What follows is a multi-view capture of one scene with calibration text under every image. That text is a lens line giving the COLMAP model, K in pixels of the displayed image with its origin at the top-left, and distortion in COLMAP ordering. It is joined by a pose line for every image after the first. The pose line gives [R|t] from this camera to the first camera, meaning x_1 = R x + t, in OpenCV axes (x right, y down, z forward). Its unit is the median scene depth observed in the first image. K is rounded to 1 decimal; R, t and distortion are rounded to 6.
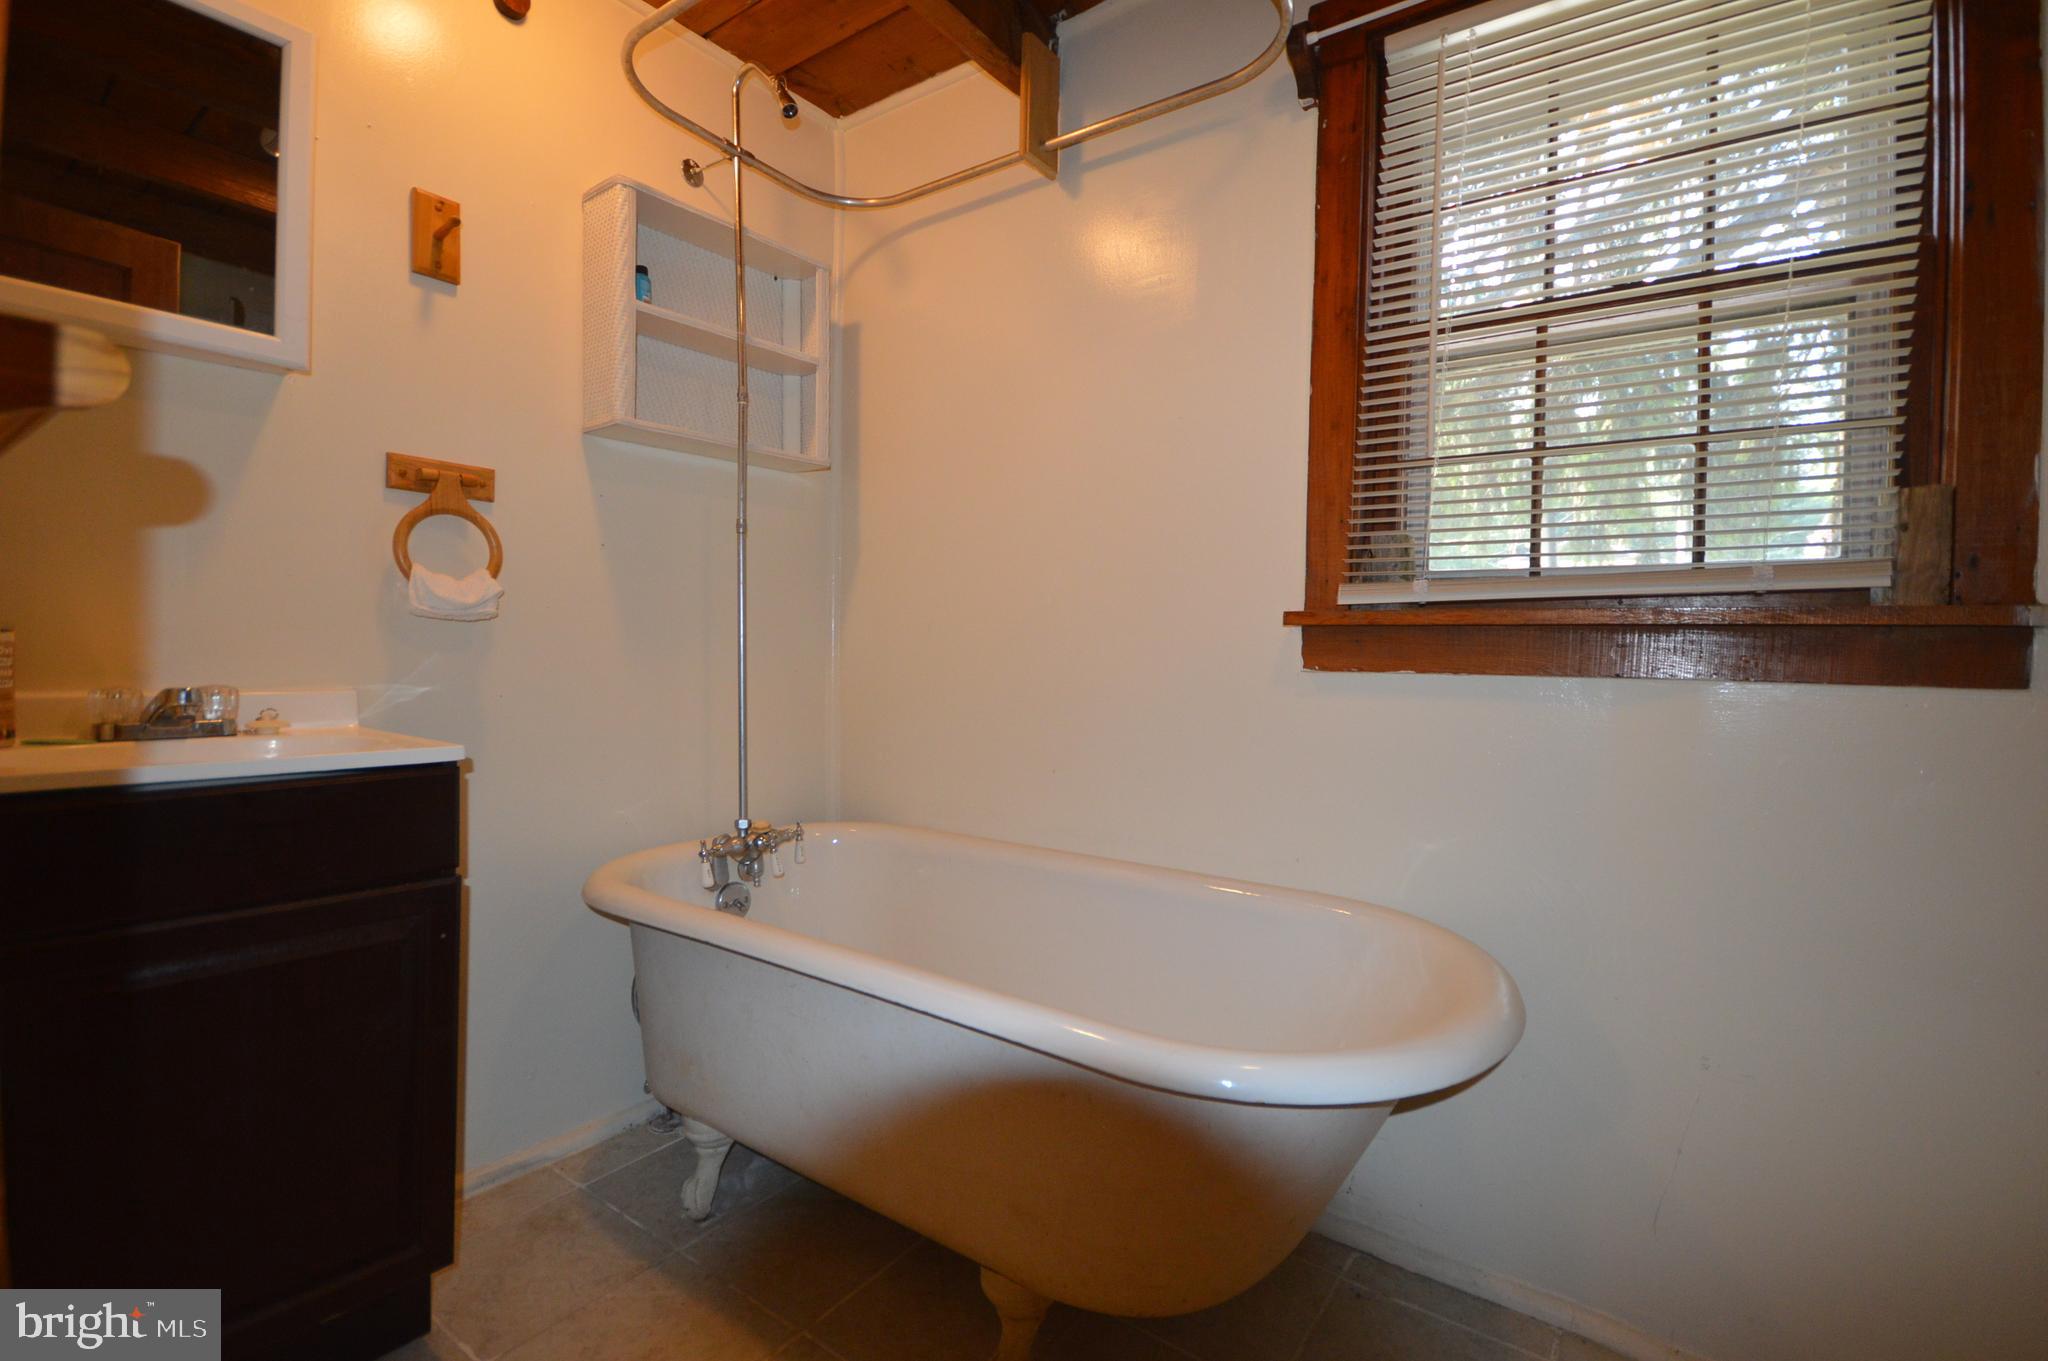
lens RADIAL K [[919.2, 0, 1035.5], [0, 919.2, 664.6], [0, 0, 1]] dist [0.001853, -0.009010]
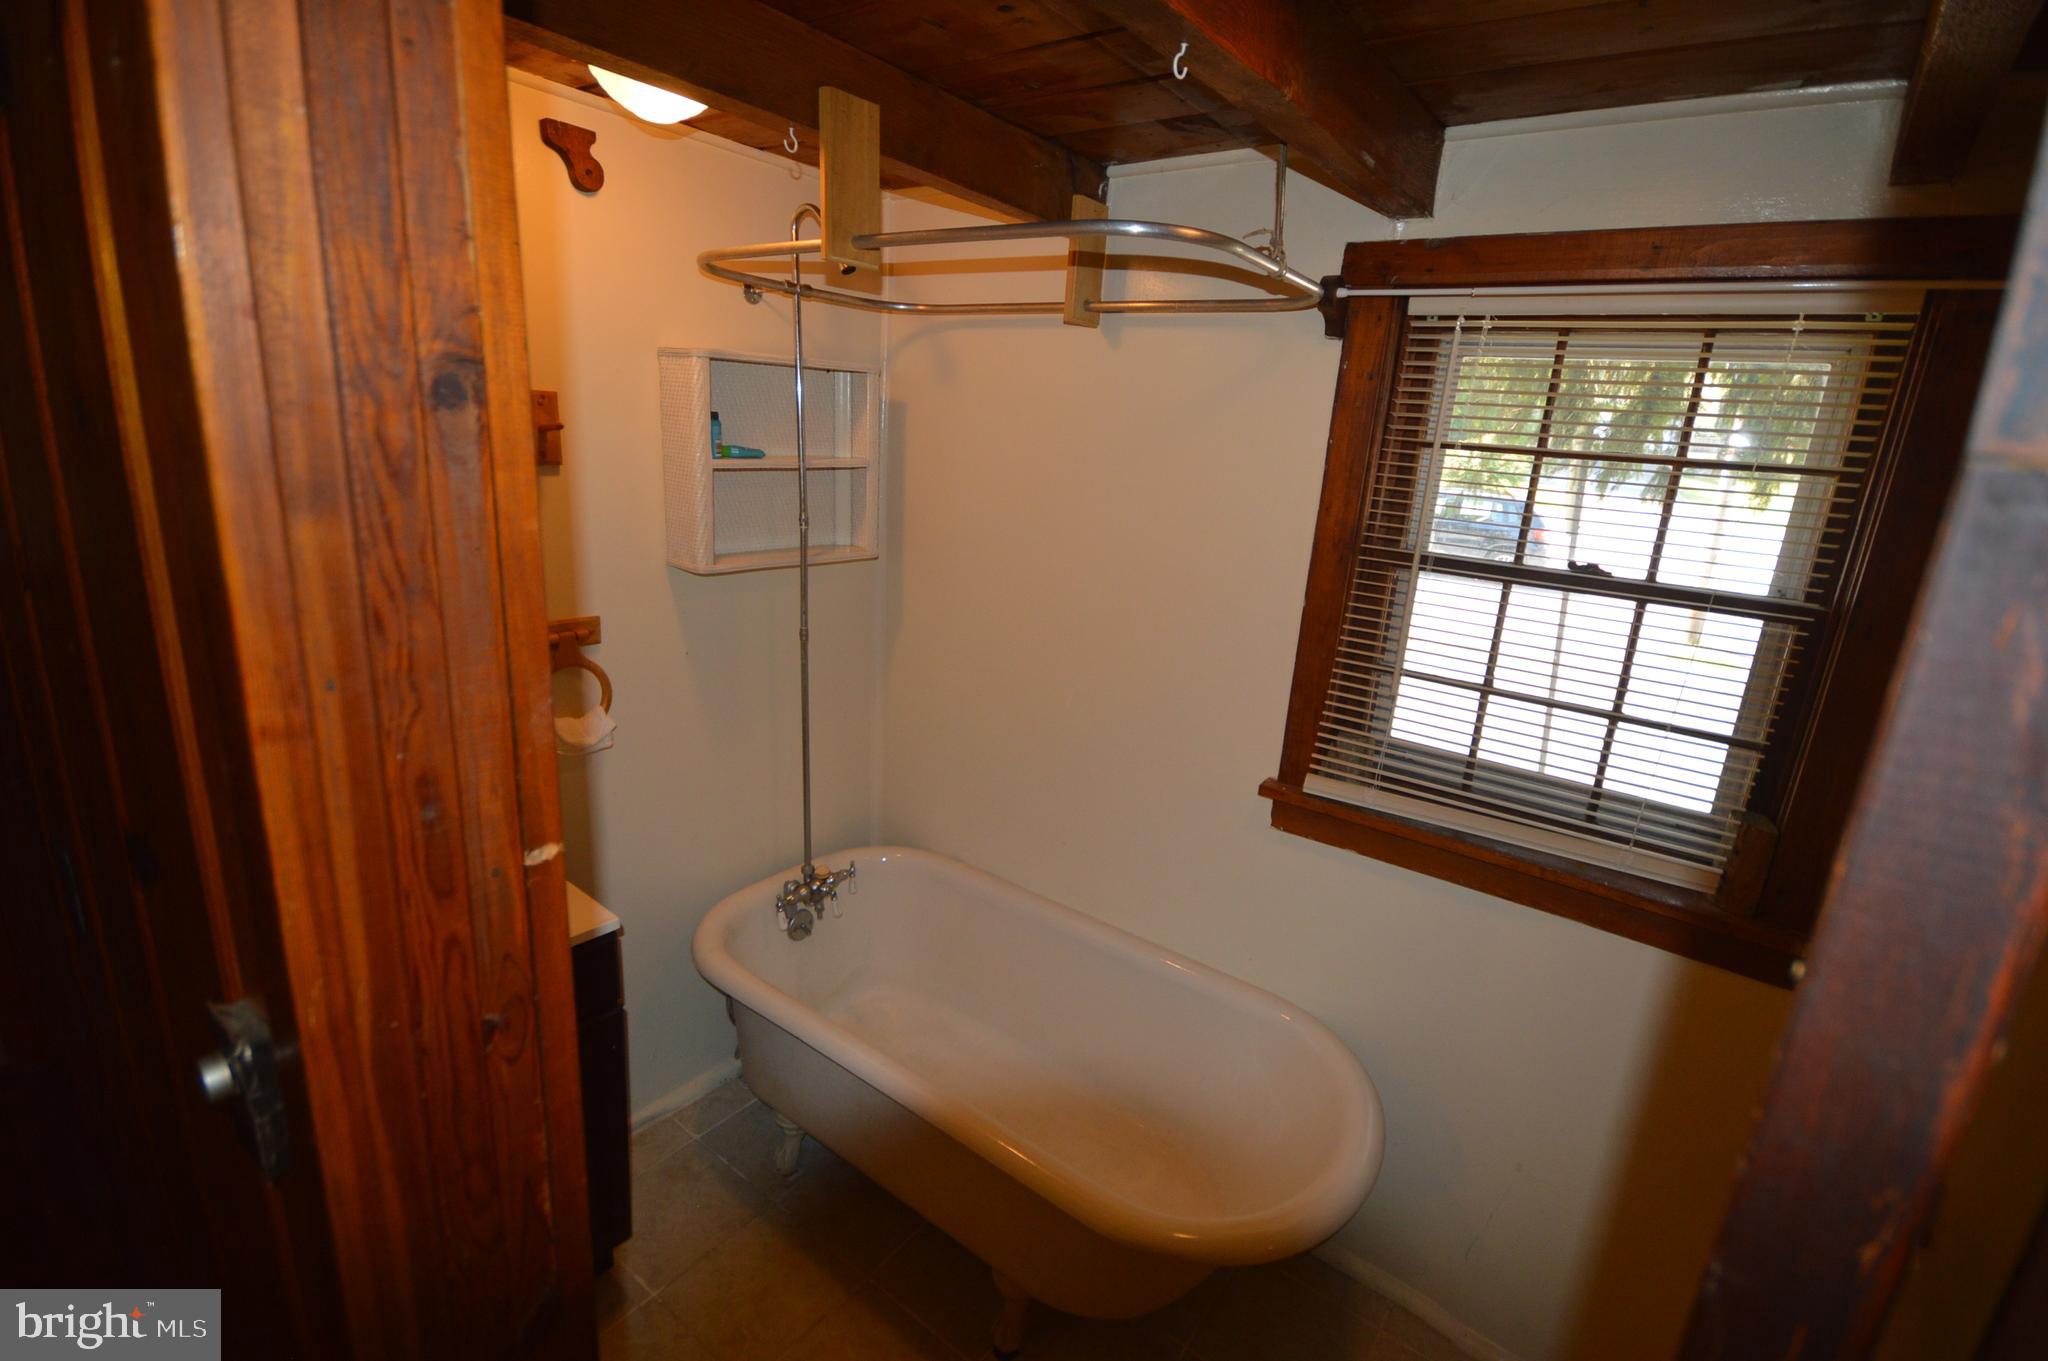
lens RADIAL K [[919.2, 0, 1032.8], [0, 919.2, 665.8], [0, 0, 1]] dist [0.001853, -0.009010]
pose [[0.998459, 0.053234, -0.015664, -0.016704], [-0.047949, 0.969750, 0.239345, -0.475680], [0.027931, -0.238226, 0.970808, -0.142090]]
